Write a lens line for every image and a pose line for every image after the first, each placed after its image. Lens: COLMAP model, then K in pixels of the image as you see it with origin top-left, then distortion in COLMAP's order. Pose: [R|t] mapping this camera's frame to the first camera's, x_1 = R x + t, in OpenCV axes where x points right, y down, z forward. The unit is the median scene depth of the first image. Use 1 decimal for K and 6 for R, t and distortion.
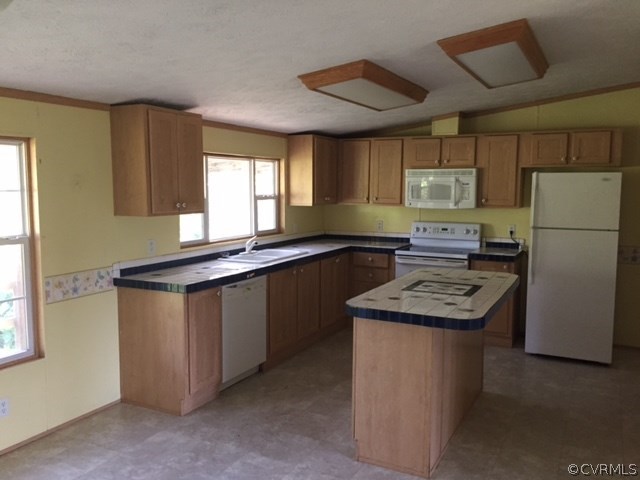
lens RADIAL K [[552.5, 0, 319.3], [0, 552.5, 240.0], [0, 0, 1]] dist [0.056221, -0.037830]
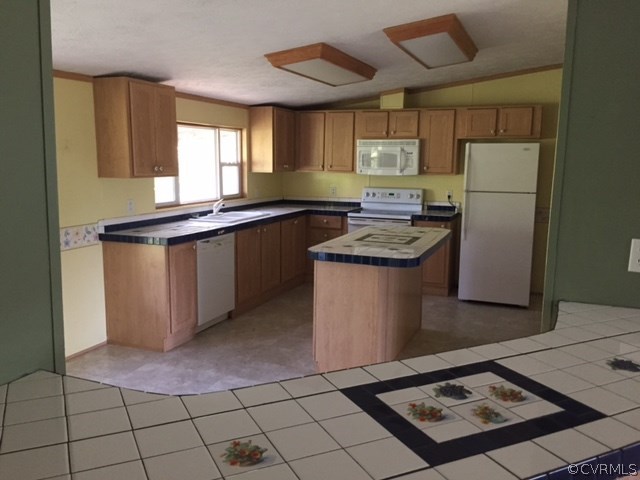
lens RADIAL K [[552.5, 0, 320.5], [0, 552.5, 240.7], [0, 0, 1]] dist [0.056221, -0.037830]
pose [[0.995942, -0.007601, 0.089672, -0.024712], [0.003134, 0.998751, 0.049858, 0.026590], [-0.089939, -0.049374, 0.994723, -0.147417]]
